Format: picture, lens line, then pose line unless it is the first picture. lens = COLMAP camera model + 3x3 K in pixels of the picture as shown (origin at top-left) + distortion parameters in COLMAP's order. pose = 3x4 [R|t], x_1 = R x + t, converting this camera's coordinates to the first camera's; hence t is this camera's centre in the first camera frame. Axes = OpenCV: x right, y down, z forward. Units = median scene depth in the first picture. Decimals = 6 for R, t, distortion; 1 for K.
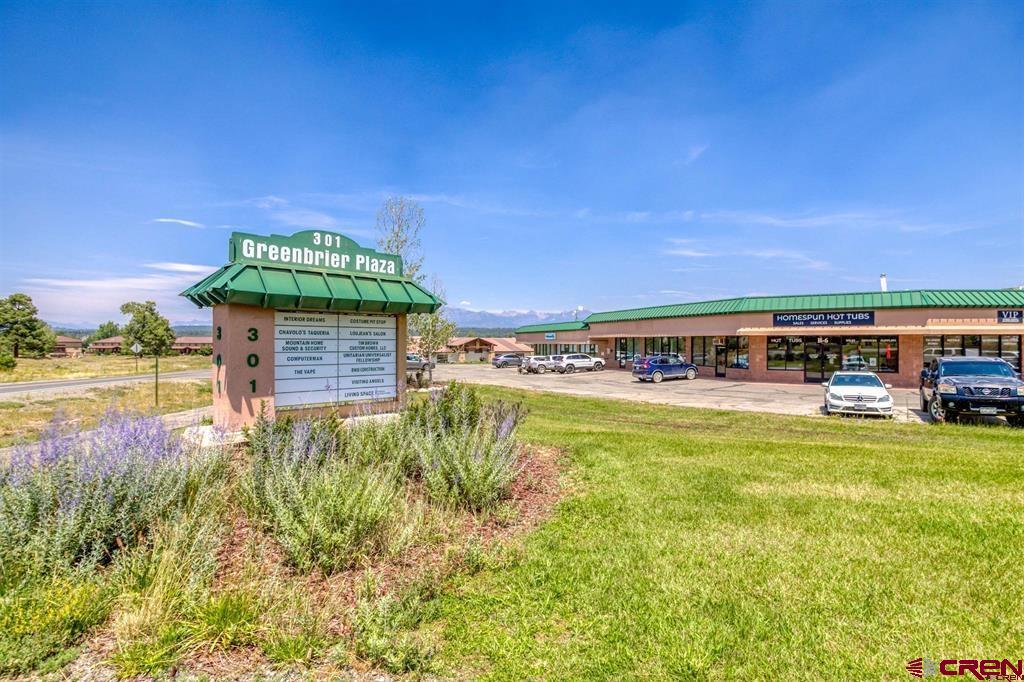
lens RADIAL K [[517.3, 0, 495.8], [0, 517.3, 340.5], [0, 0, 1]] dist [-0.061680, 0.027251]
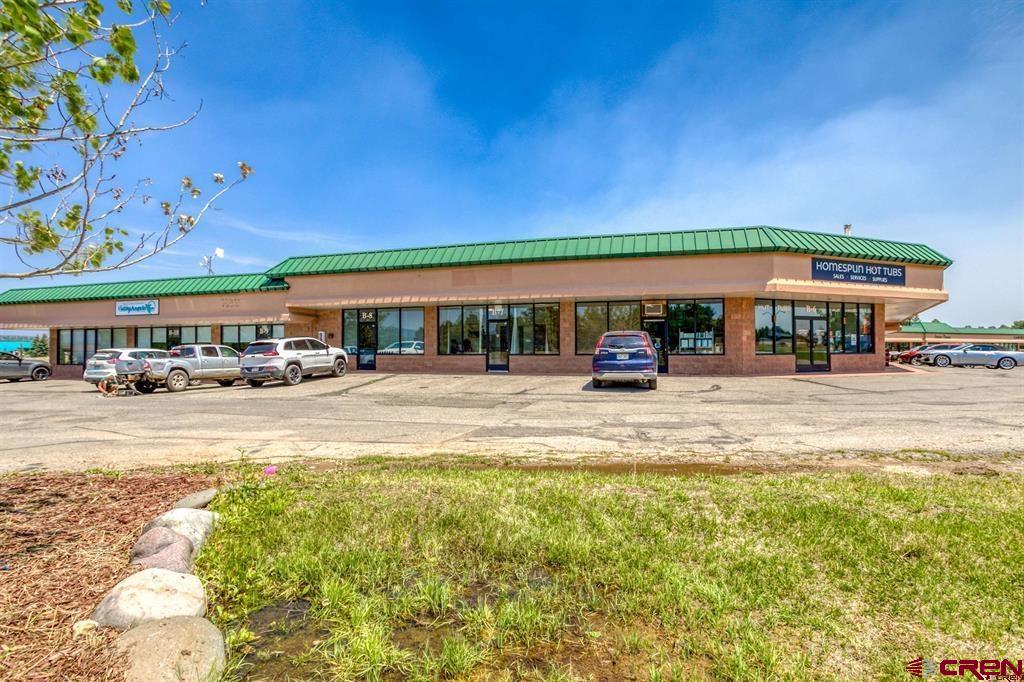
lens RADIAL K [[517.3, 0, 495.8], [0, 517.3, 340.5], [0, 0, 1]] dist [-0.061680, 0.027251]
pose [[0.566773, 0.015331, 0.823731, -0.099156], [-0.000172, 0.999829, -0.018489, 0.036282], [-0.823874, 0.010338, 0.566679, 0.638909]]
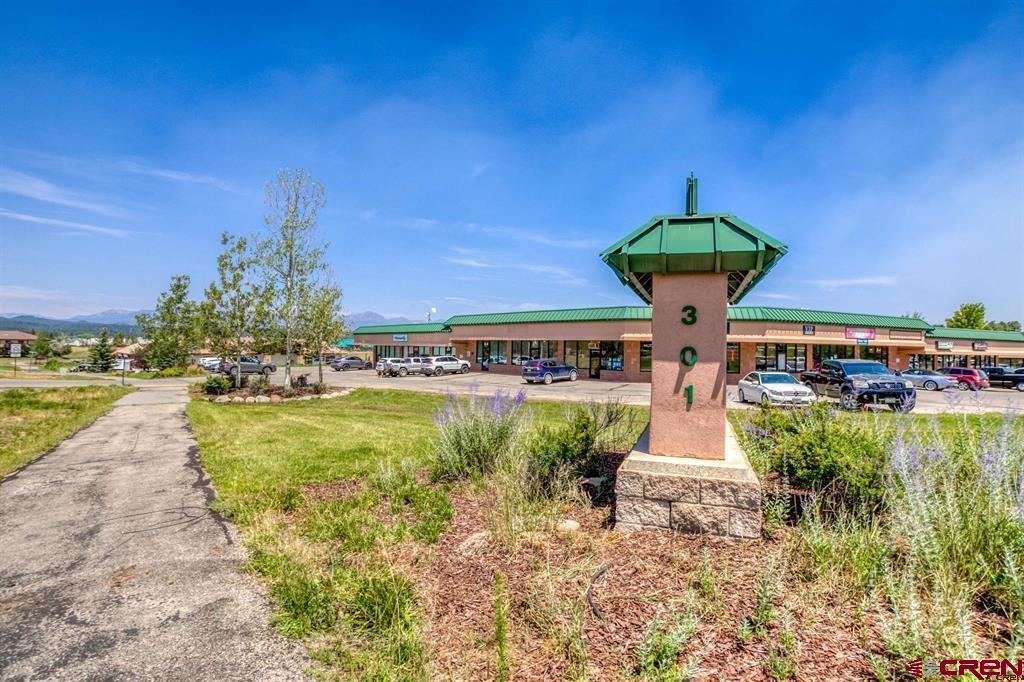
lens RADIAL K [[517.3, 0, 495.8], [0, 517.3, 340.5], [0, 0, 1]] dist [-0.061680, 0.027251]
pose [[0.915039, 0.020041, 0.402868, -0.152308], [-0.017346, 0.999796, -0.010340, 0.004626], [-0.402993, 0.002473, 0.915200, 0.063034]]
